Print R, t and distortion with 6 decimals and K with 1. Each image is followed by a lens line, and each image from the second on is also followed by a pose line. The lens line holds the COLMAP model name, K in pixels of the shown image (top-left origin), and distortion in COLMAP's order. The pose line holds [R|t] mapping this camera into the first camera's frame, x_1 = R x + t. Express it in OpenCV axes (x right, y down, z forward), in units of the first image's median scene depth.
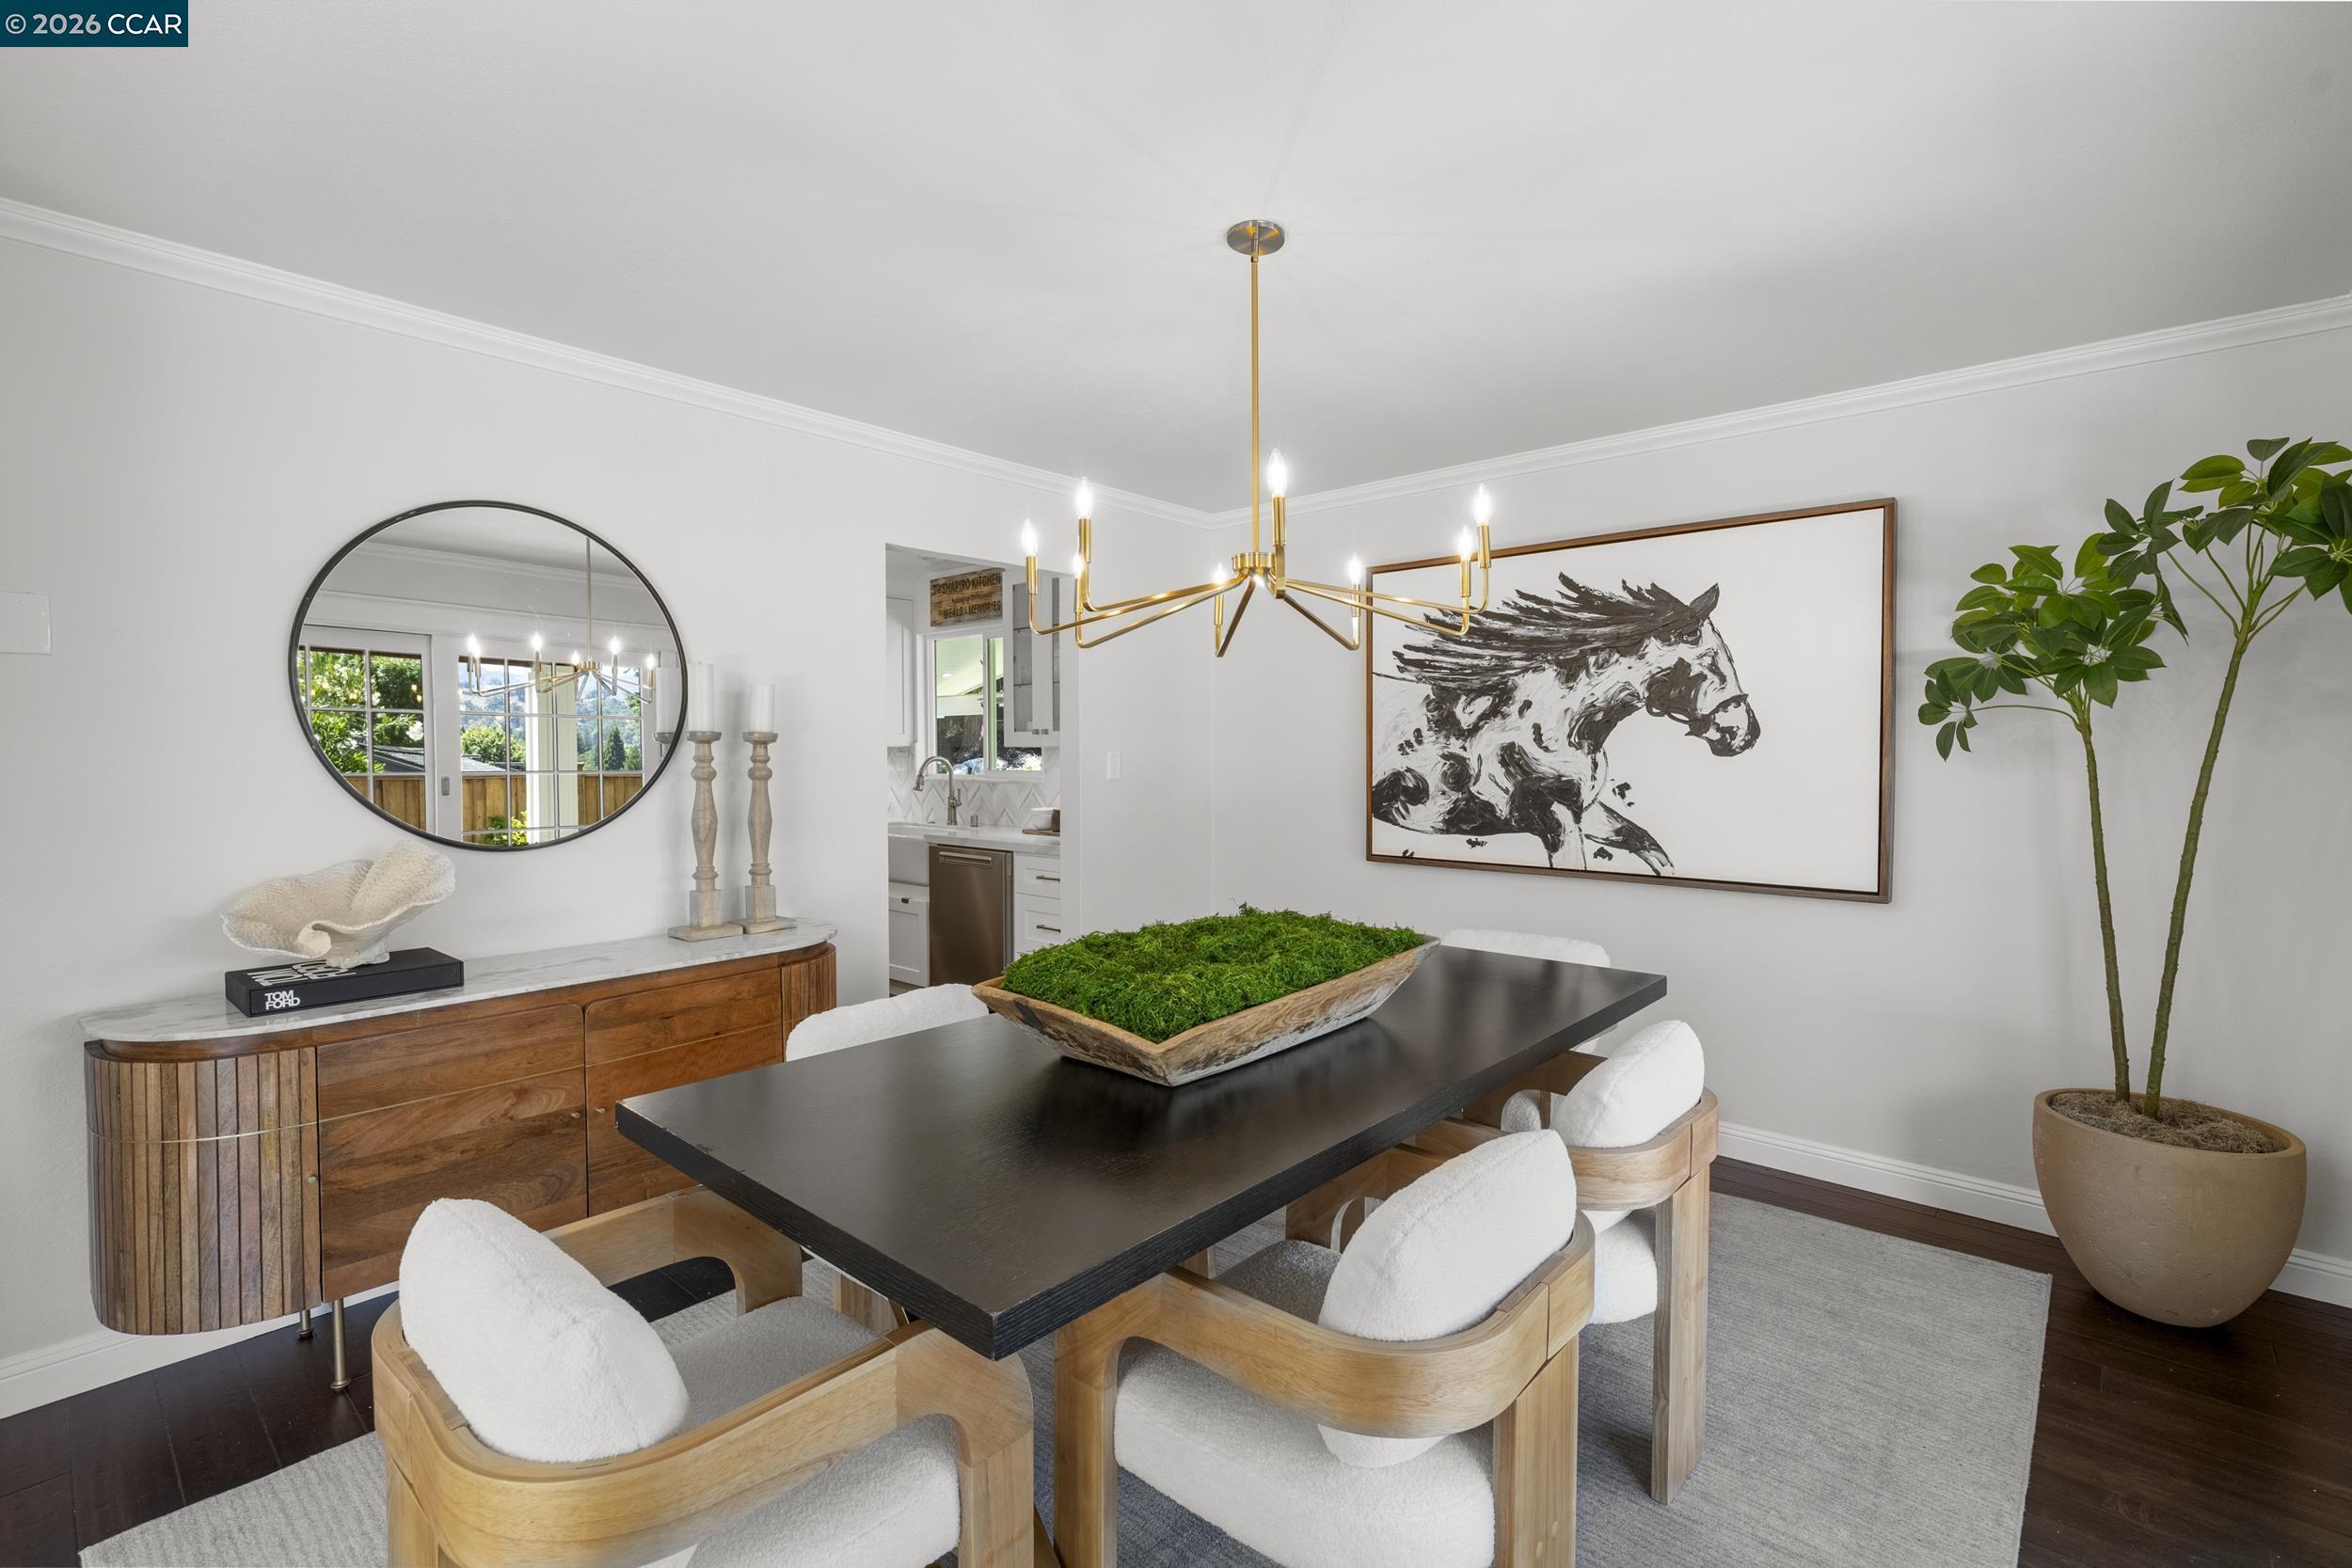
lens RADIAL K [[1059.2, 0, 1174.5], [0, 1059.2, 790.5], [0, 0, 1]] dist [0.000260, 0.000138]
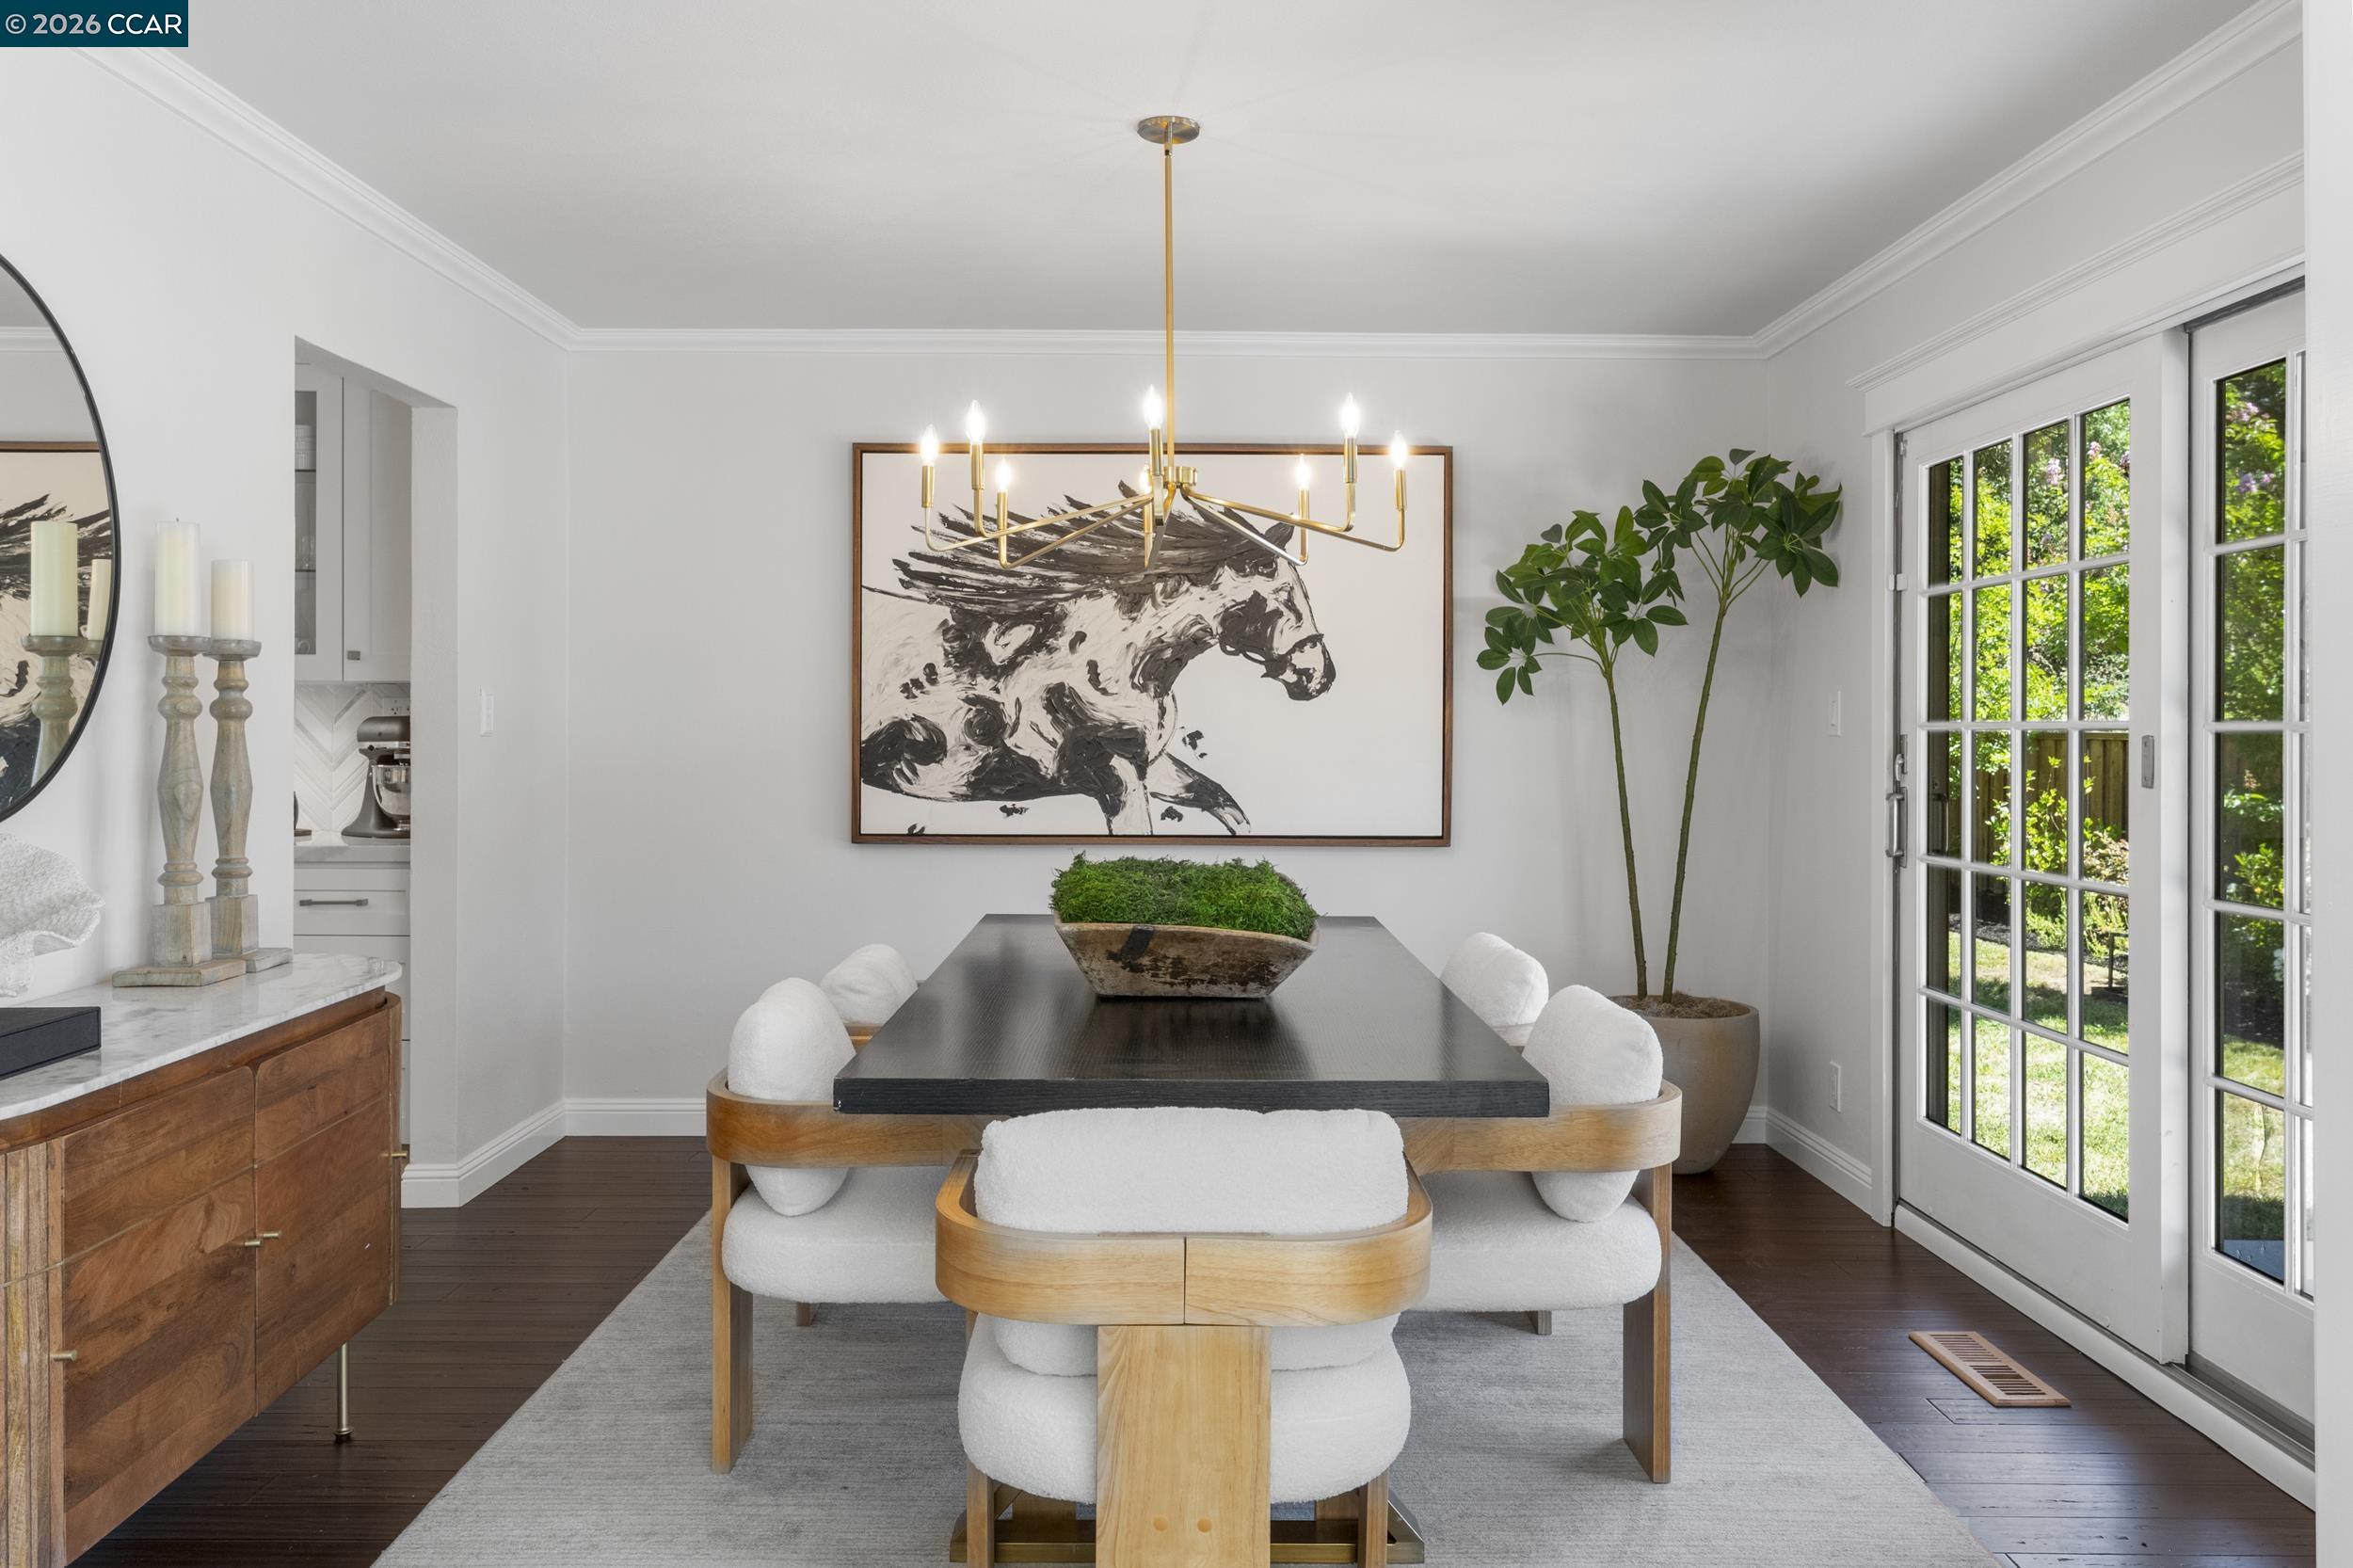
lens RADIAL K [[1877.6, 0, 1174.3], [0, 1877.6, 766.0], [0, 0, 1]] dist [-0.012926, -0.004214]
pose [[0.741389, -0.012322, 0.670962, -0.606353], [0.021073, 0.999766, -0.004925, 0.028103], [-0.670744, 0.017790, 0.741475, -0.125993]]
